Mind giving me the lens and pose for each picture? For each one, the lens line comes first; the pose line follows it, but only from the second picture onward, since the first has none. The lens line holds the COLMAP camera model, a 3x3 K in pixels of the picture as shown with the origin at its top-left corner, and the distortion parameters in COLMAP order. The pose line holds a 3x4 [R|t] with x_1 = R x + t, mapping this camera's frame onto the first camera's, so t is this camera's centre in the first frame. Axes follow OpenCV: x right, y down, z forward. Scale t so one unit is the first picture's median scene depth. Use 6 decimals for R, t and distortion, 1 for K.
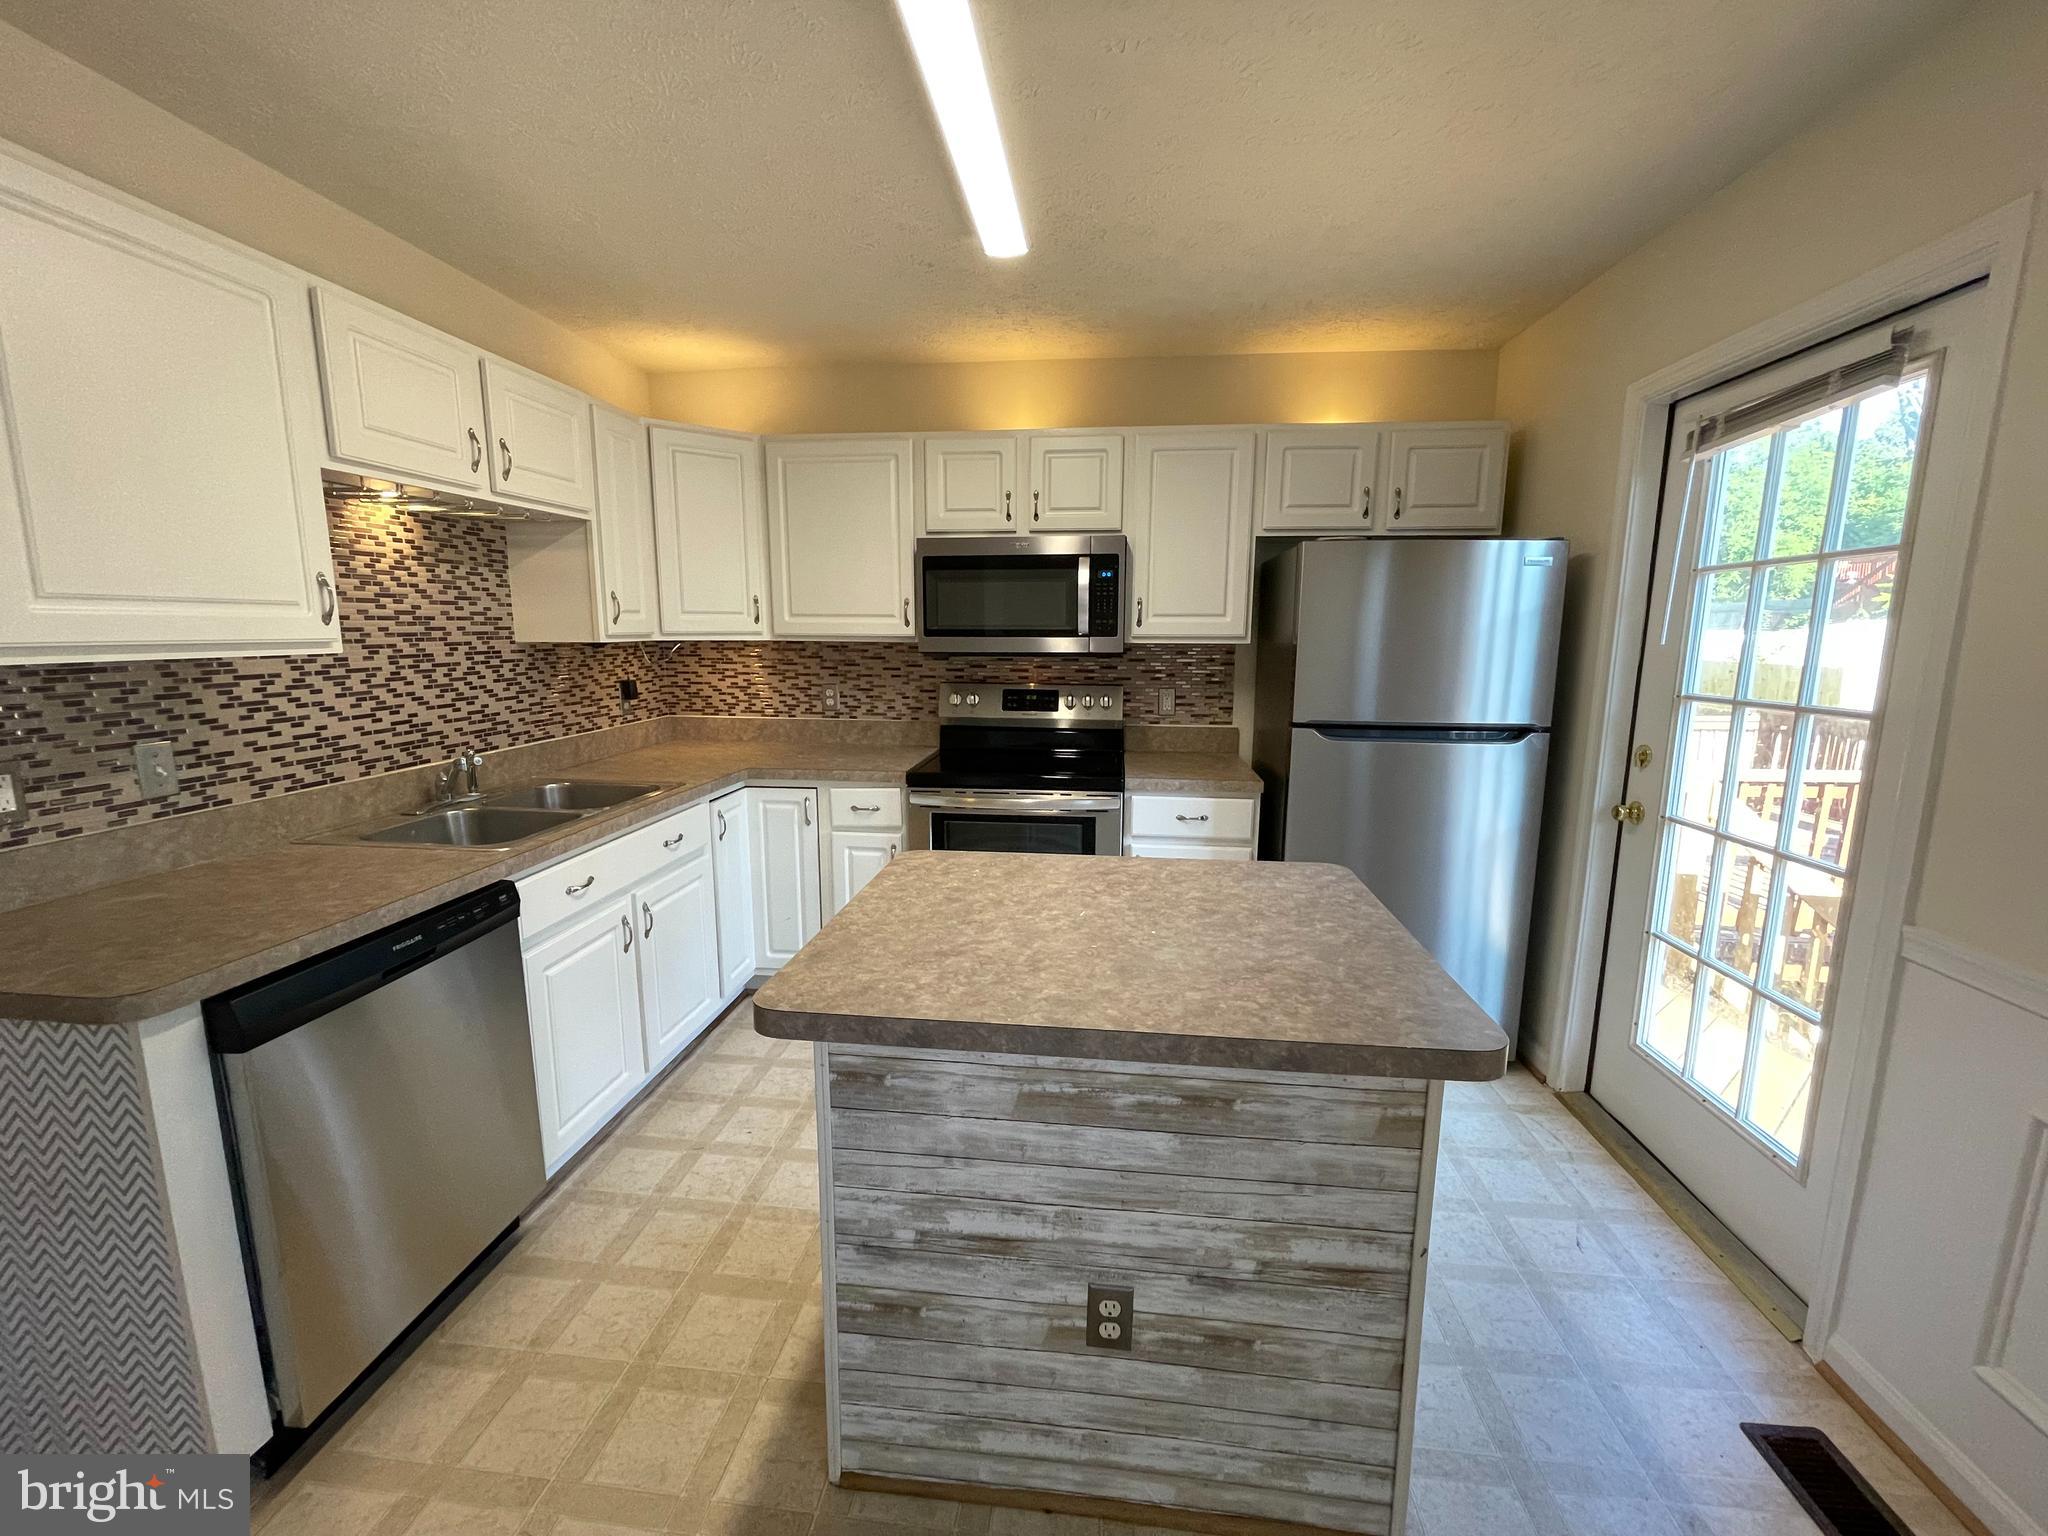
lens RADIAL K [[826.2, 0, 1020.1], [0, 826.2, 767.0], [0, 0, 1]] dist [-0.003366, 0.000746]
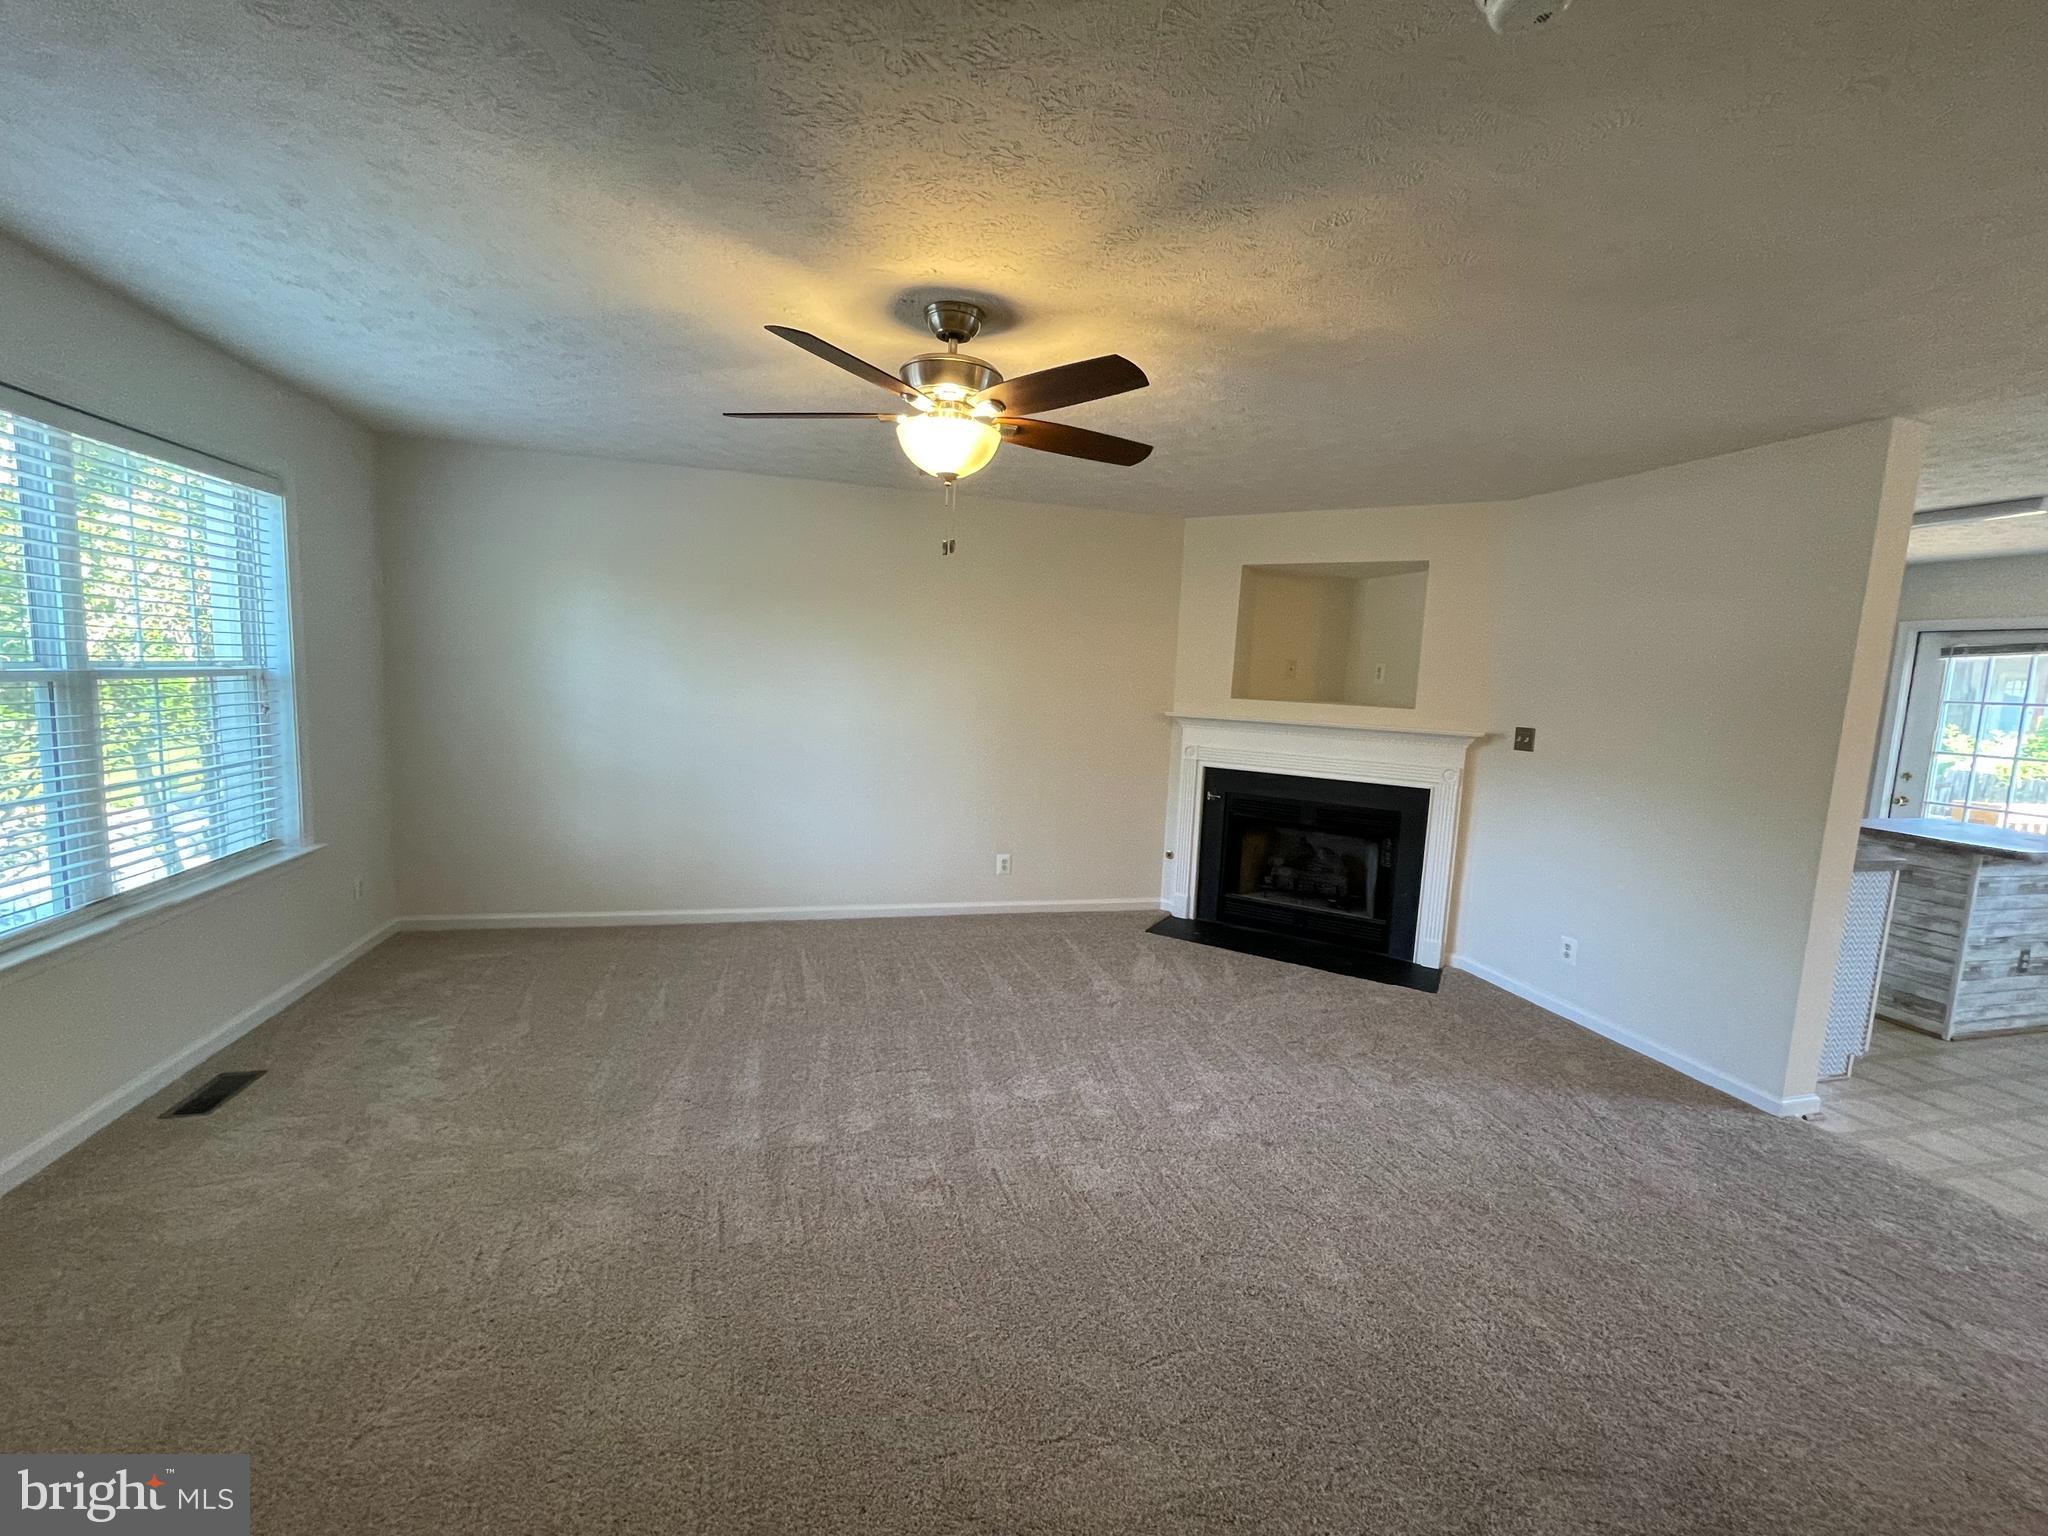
lens RADIAL K [[826.2, 0, 1021.5], [0, 826.2, 760.4], [0, 0, 1]] dist [-0.003366, 0.000746]
pose [[0.931936, -0.002299, 0.362616, -2.420772], [0.017726, 0.999073, -0.039222, -0.008253], [-0.362190, 0.042980, 0.931113, -0.281276]]
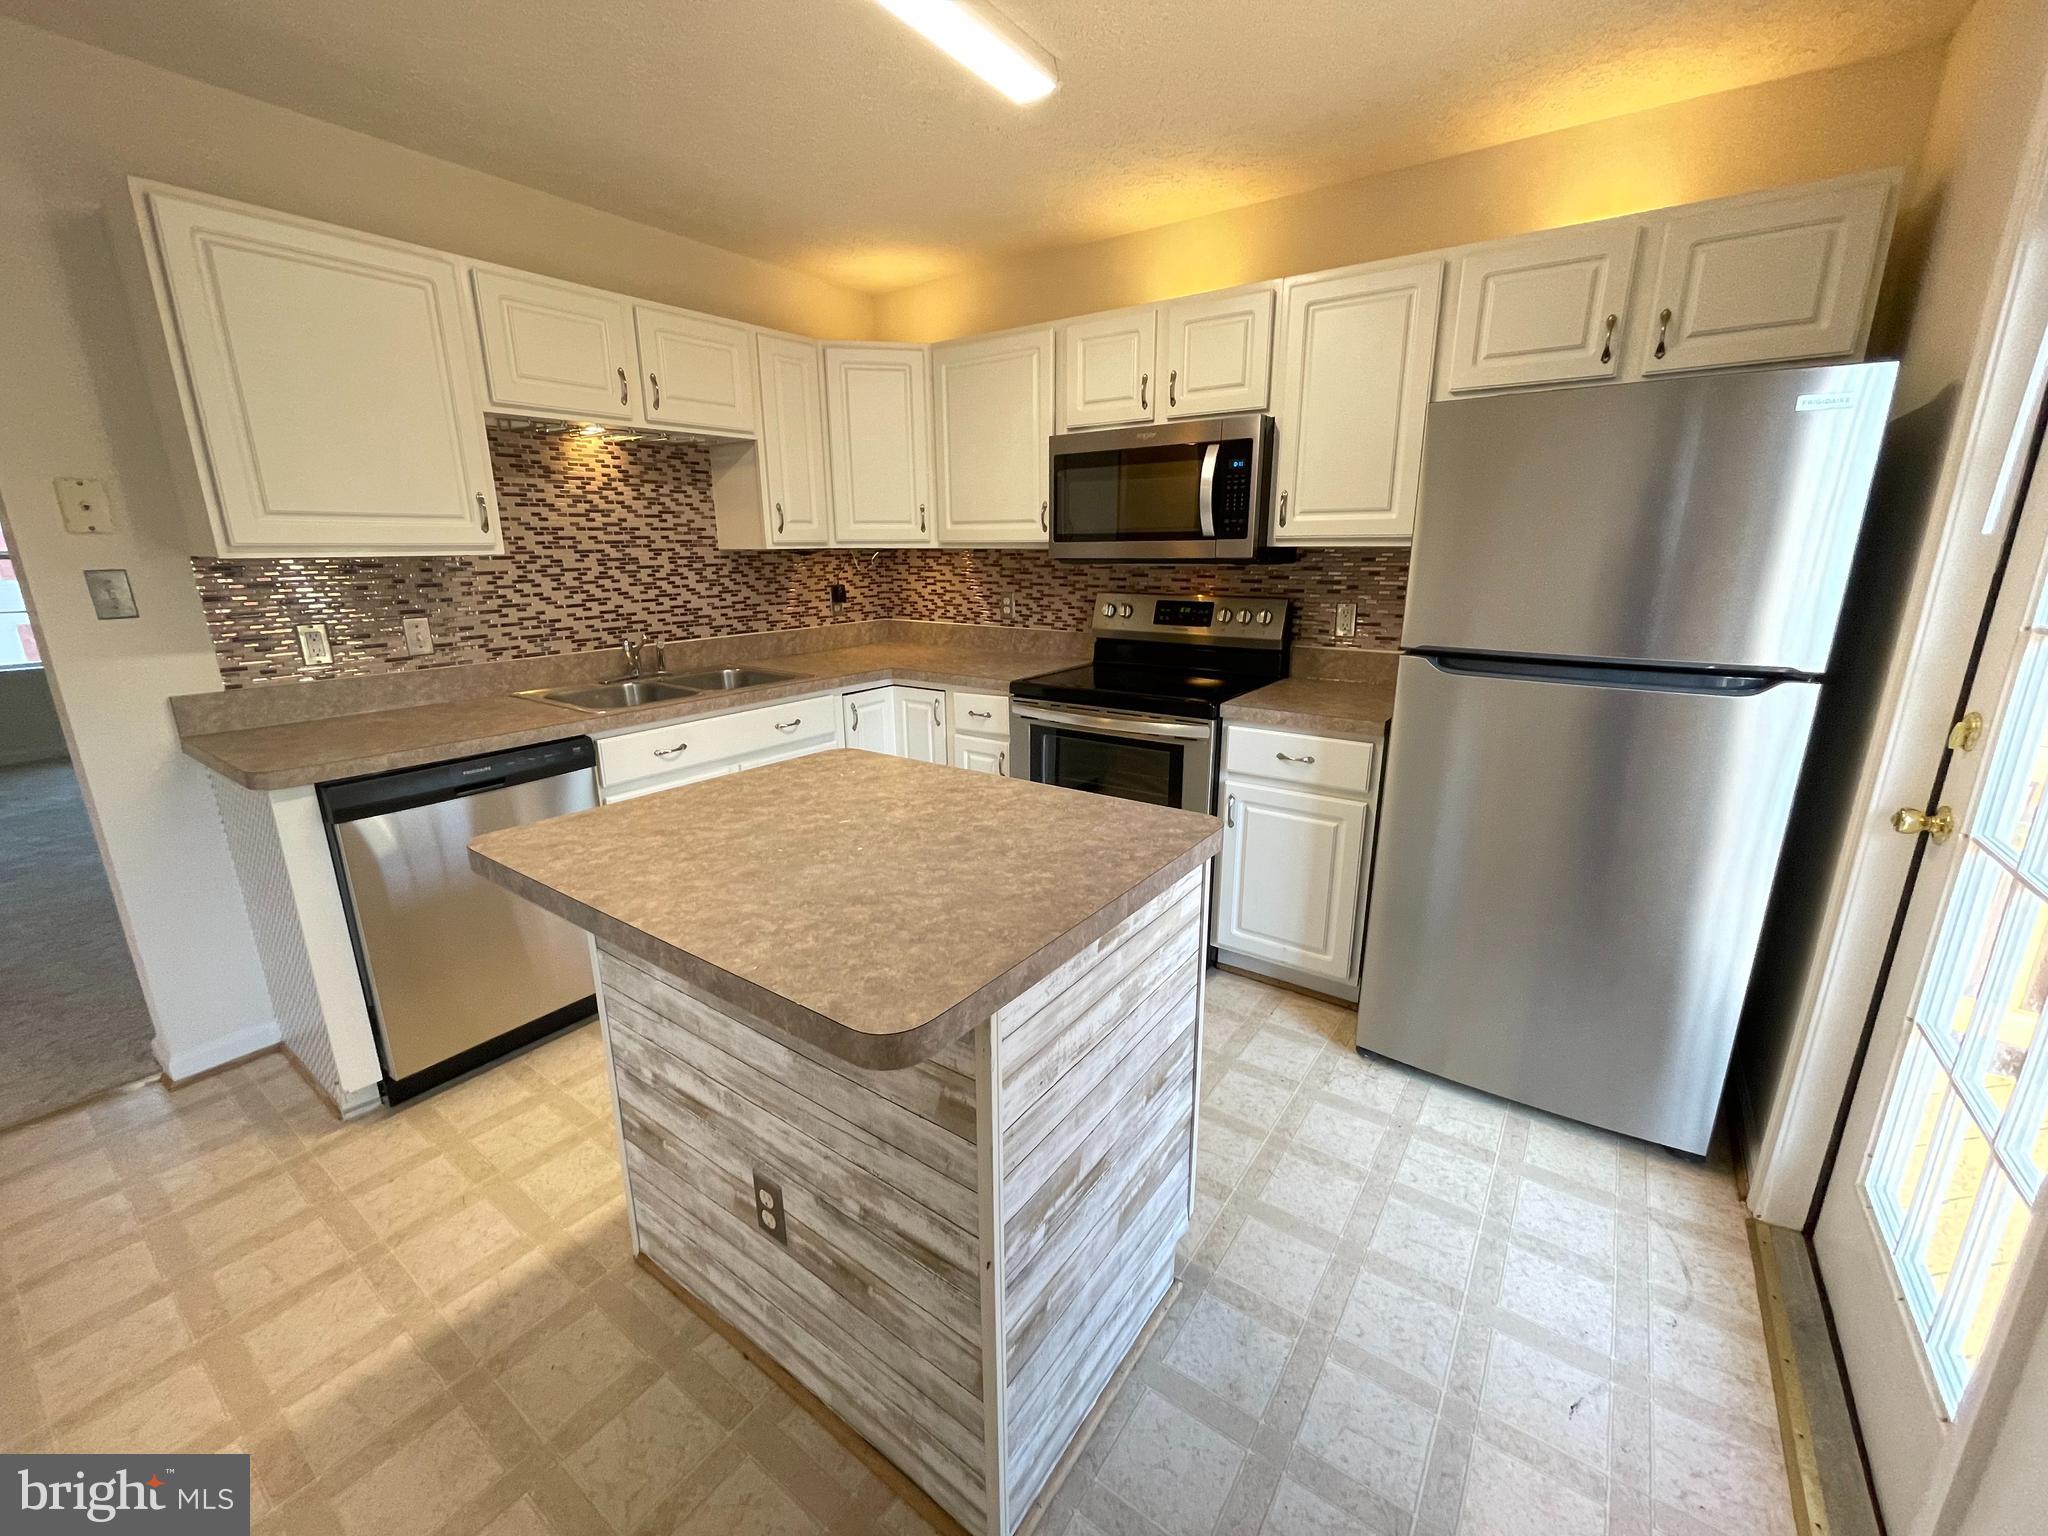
lens RADIAL K [[826.2, 0, 1021.2], [0, 826.2, 767.1], [0, 0, 1]] dist [-0.003366, 0.000746]
pose [[0.874453, 0.117074, -0.470772, 0.438133], [-0.071130, 0.990897, 0.114298, -0.006899], [0.479867, -0.066462, 0.874820, 0.159681]]
